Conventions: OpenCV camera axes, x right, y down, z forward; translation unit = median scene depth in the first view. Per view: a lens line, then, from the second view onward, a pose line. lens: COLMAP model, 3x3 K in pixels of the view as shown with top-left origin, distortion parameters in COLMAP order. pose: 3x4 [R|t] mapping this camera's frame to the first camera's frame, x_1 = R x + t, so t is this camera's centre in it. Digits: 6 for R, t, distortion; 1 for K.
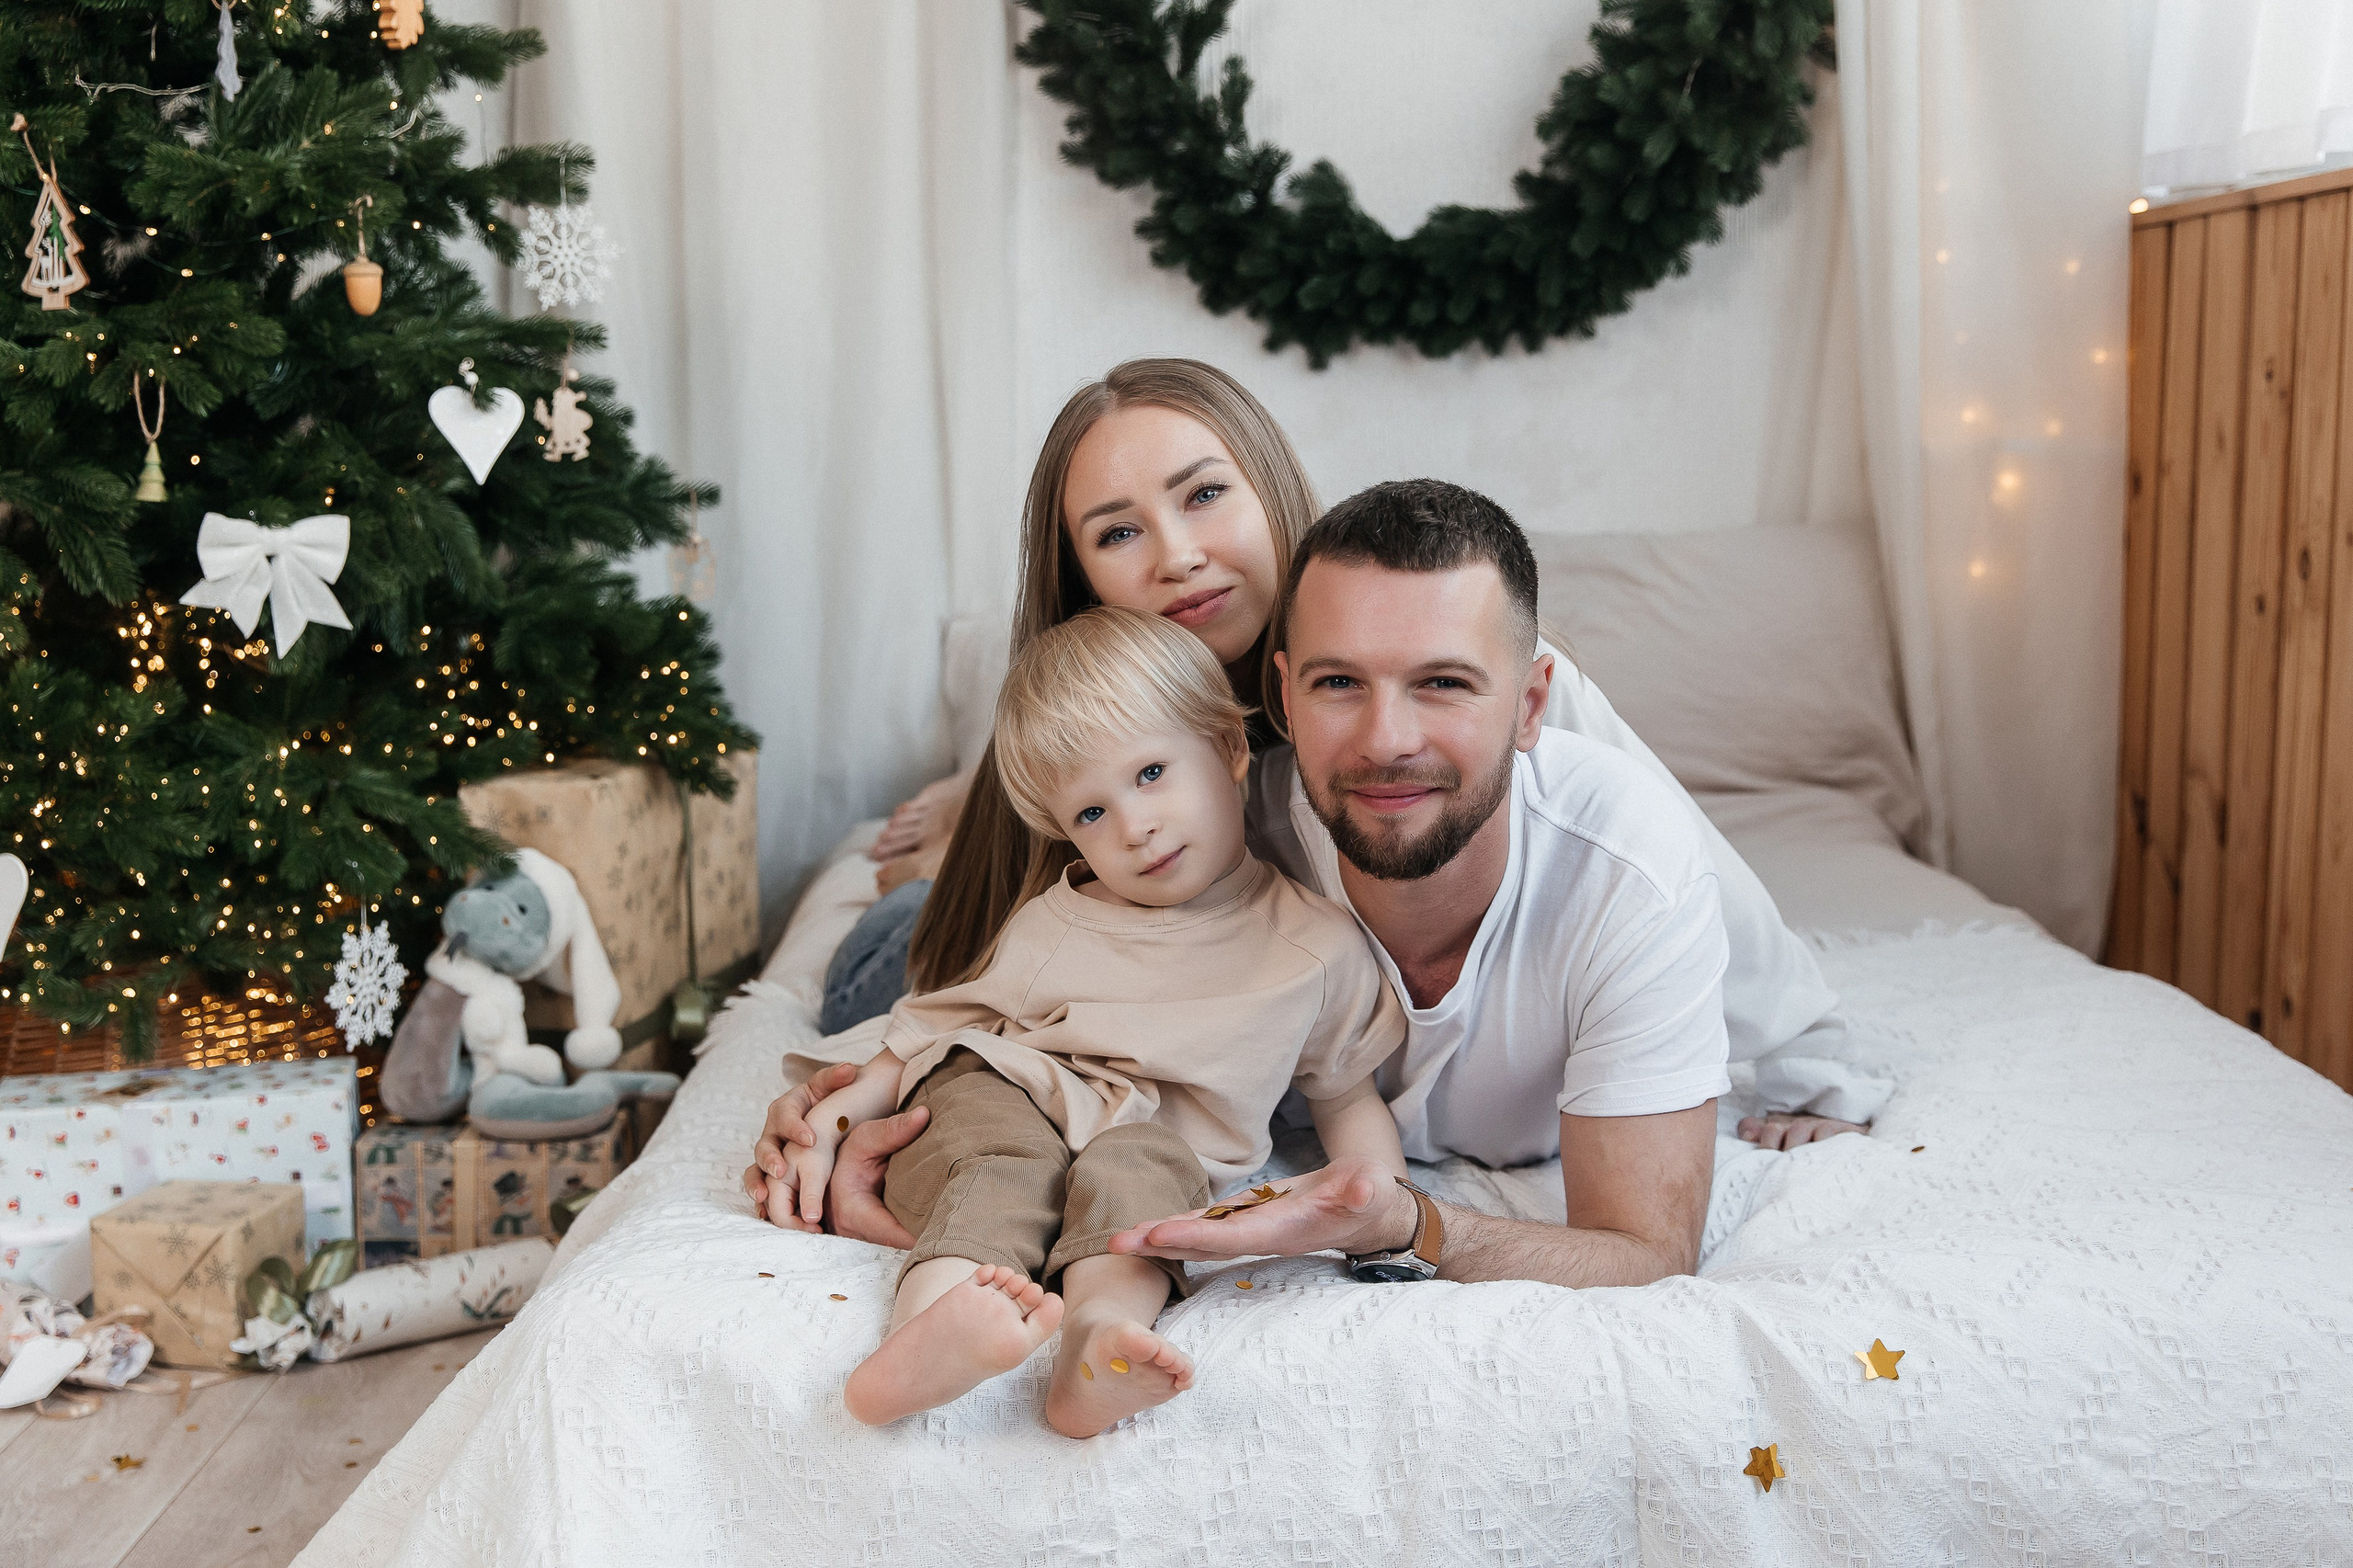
lens RADIAL K [[2604.3, 0, 1196.0], [0, 2604.3, 792.5], [0, 0, 1]] dist [-0.005414, 0.000000]
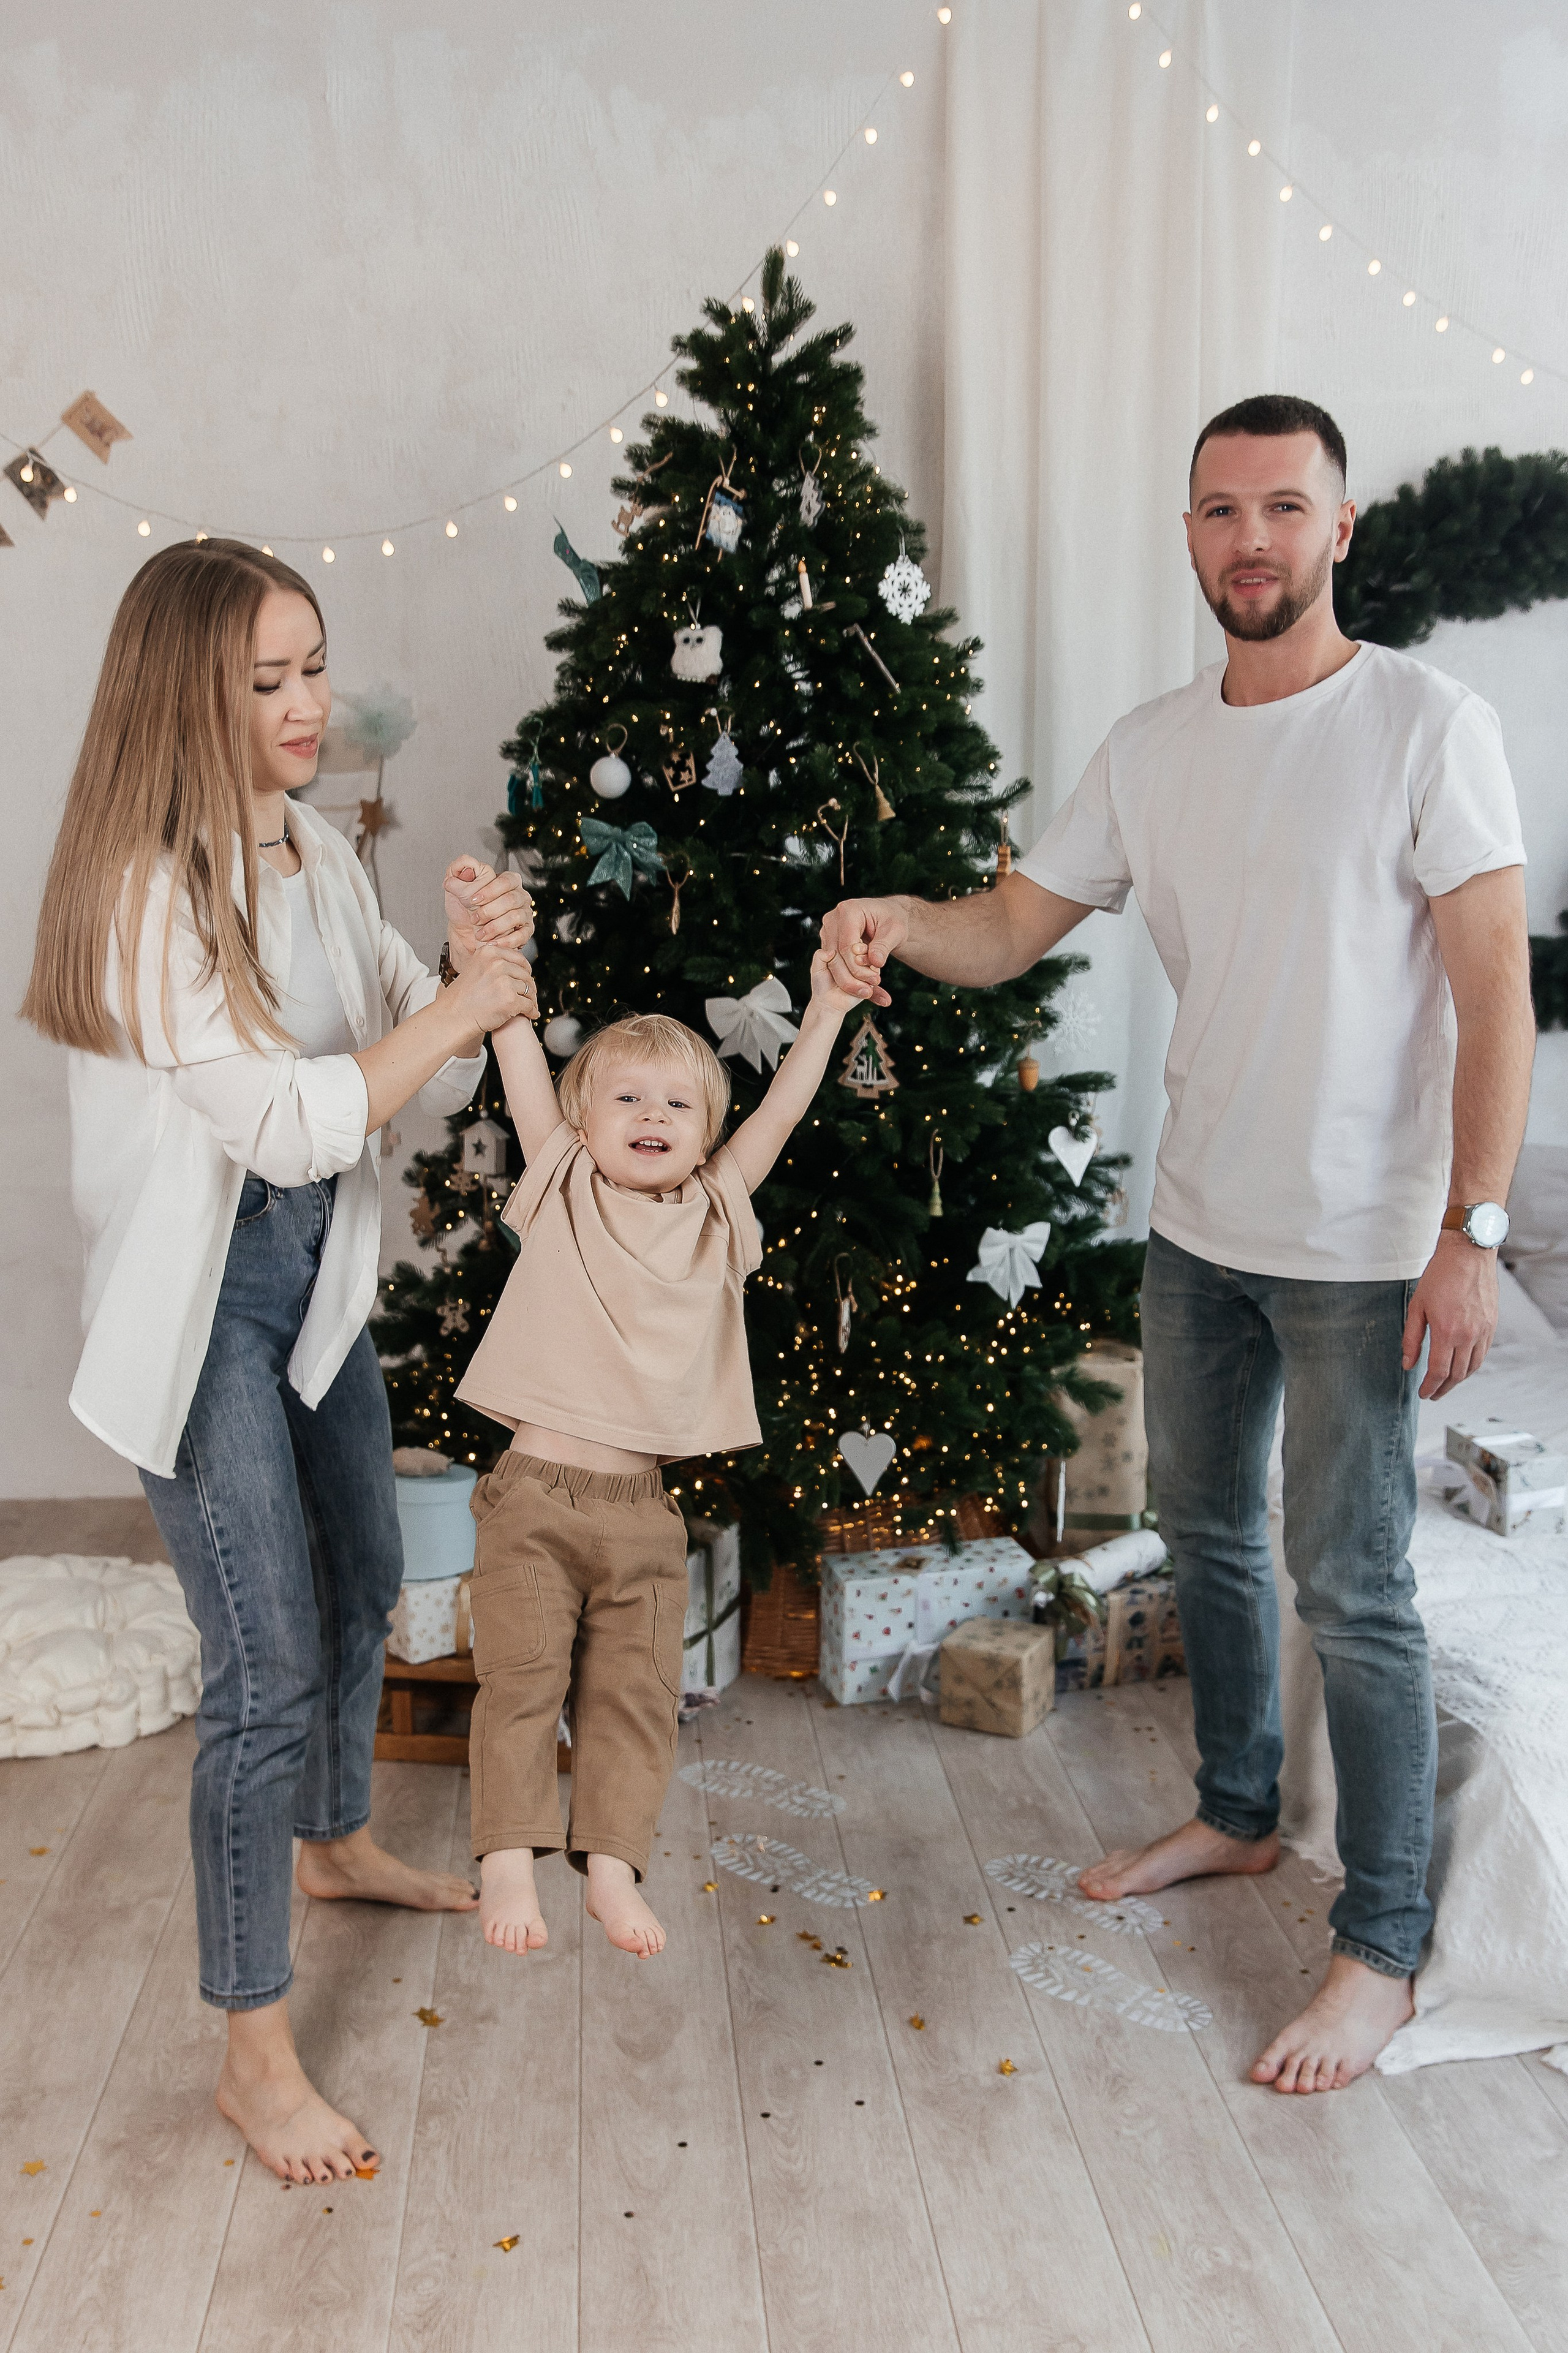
lens RADIAL K [[2186.4, 0, 766.3], [0, 2186.4, 1222.4], [0, 0, 1]] dist [-0.011817, -0.011407]
pose [[0.999858, -0.007466, 0.015081, -0.489557], [0.006830, 0.999104, 0.041778, -0.153977], [-0.015379, -0.041669, 0.999013, -0.365823]]
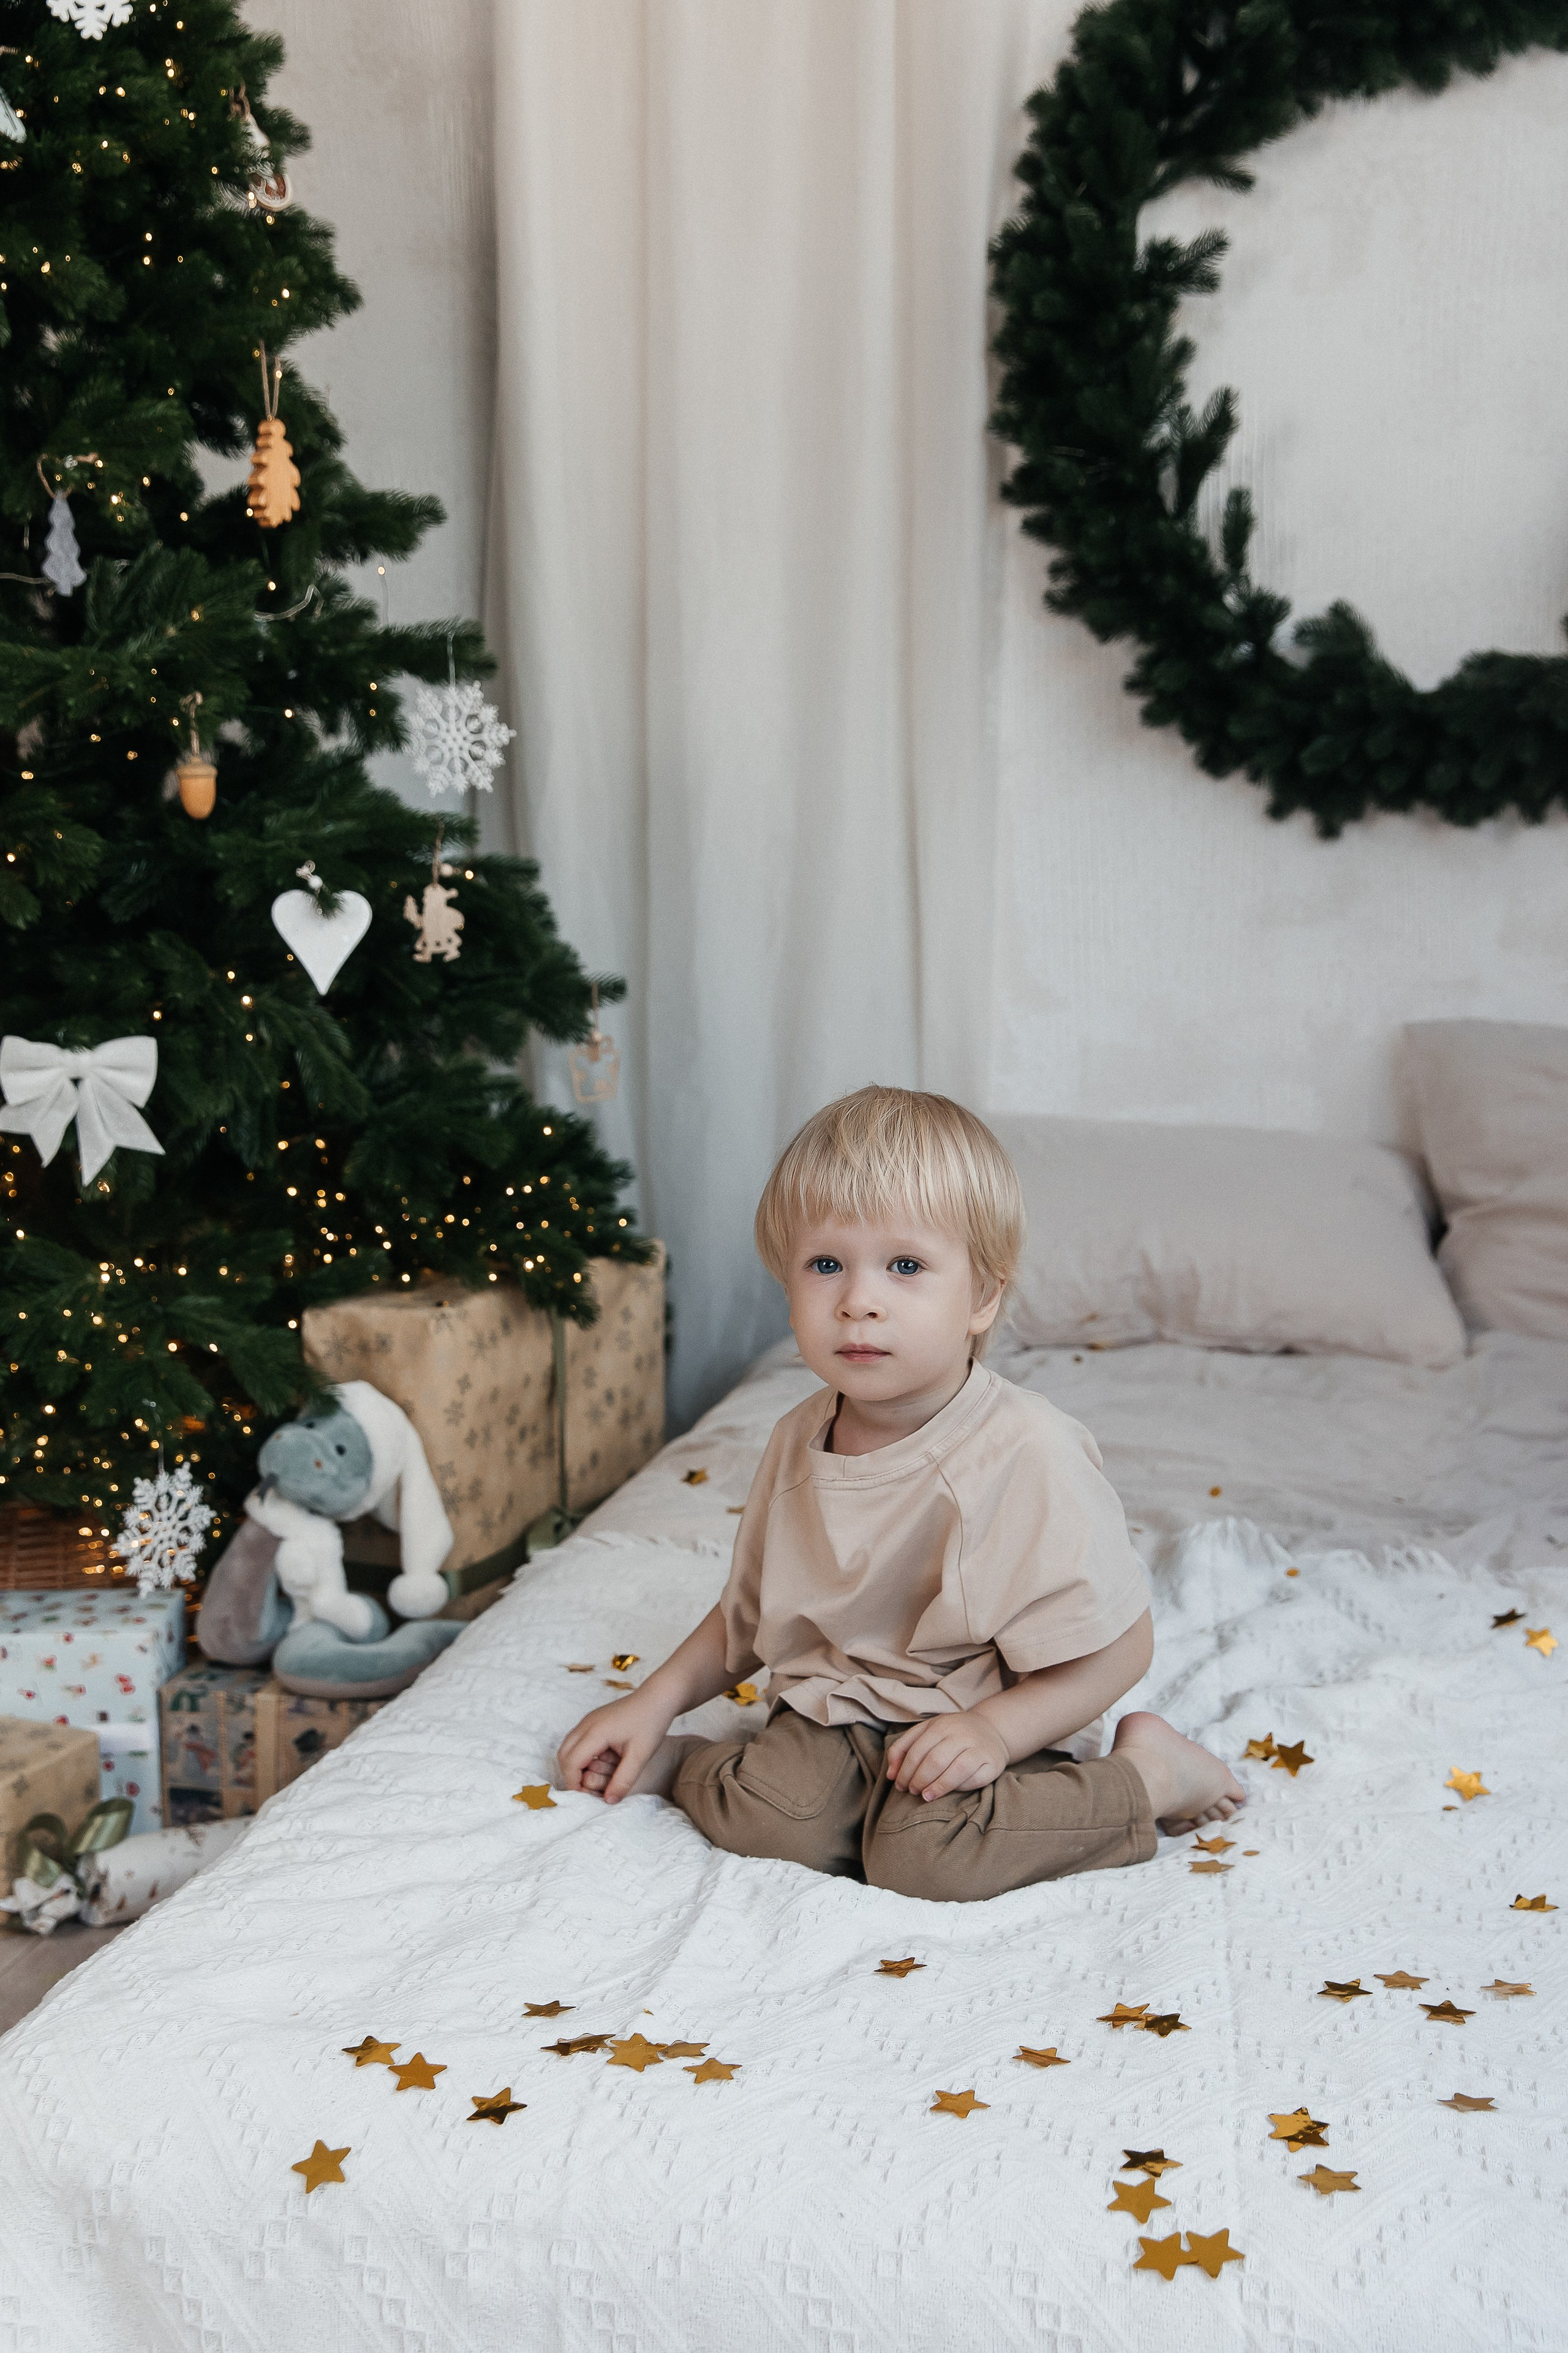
lens RADIAL K [[2525.6, 0, 801.0], [0, 2525.6, 1274.0], [0, 0, 1]] dist [-0.007812, 0.000000]
pose [[0.969864, 0.043885, -0.239662, 0.117420], [-0.033221, 0.998278, 0.048356, -0.067143], [0.241372, -0.038937, 0.969651, 0.149046]]
